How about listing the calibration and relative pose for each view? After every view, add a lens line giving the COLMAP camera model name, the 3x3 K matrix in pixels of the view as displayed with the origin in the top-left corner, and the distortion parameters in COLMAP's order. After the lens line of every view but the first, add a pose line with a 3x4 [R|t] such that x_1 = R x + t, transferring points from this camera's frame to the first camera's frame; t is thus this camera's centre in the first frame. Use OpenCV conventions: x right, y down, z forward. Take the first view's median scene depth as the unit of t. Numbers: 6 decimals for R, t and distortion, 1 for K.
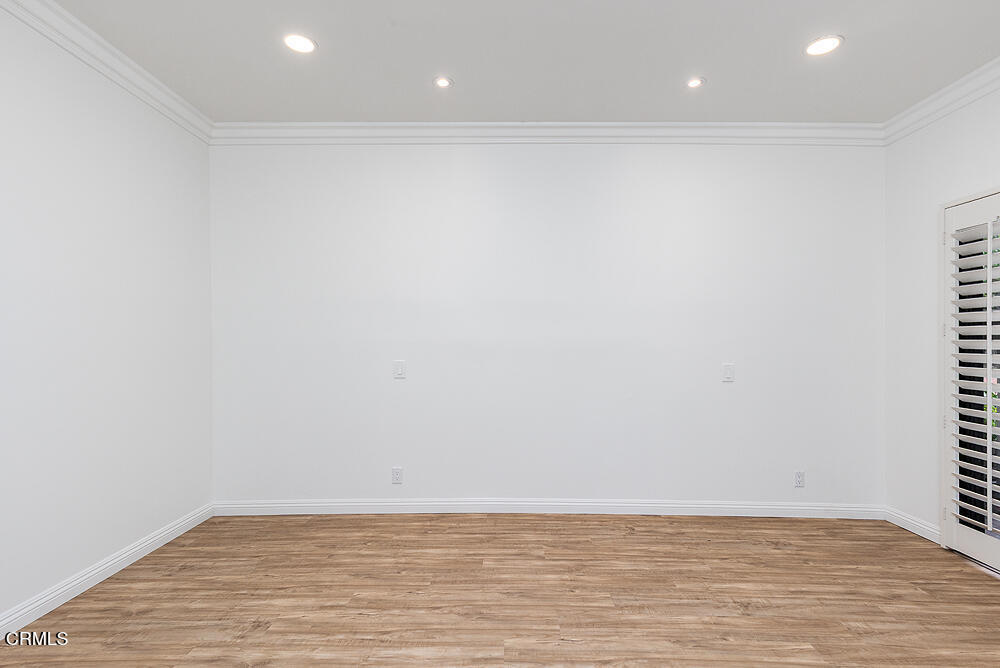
lens RADIAL K [[477.3, 0, 495.5], [0, 477.3, 341.2], [0, 0, 1]] dist [0.004317, 0.000615]
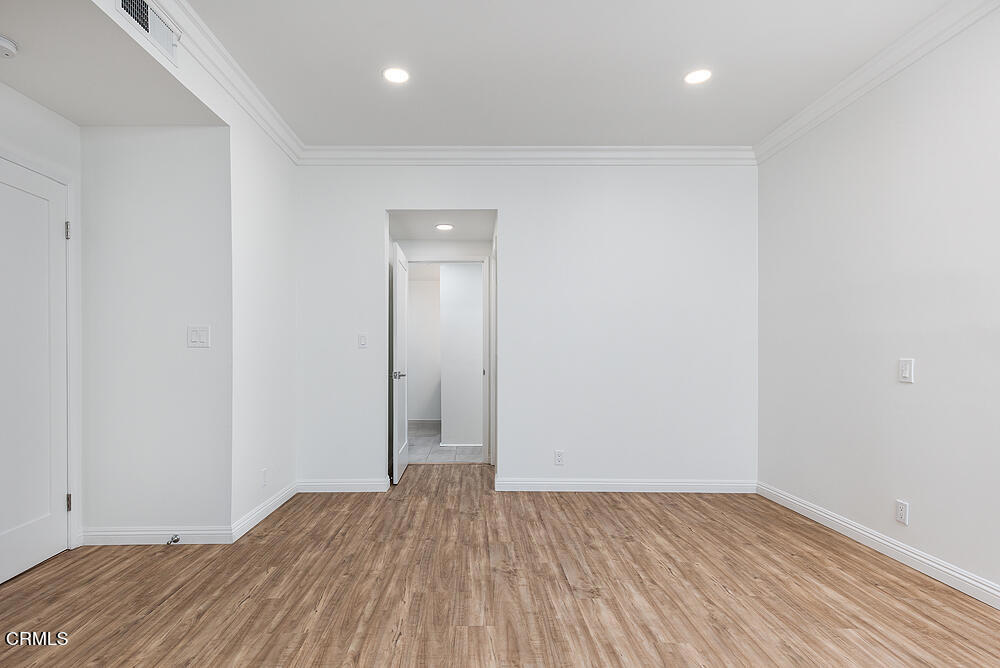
lens RADIAL K [[477.3, 0, 495.5], [0, 477.3, 341.2], [0, 0, 1]] dist [0.004317, 0.000615]
pose [[0.054523, -0.020303, -0.998306, 0.661067], [0.000074, 0.999793, -0.020329, 0.029145], [0.998513, 0.001034, 0.054513, 0.388566]]
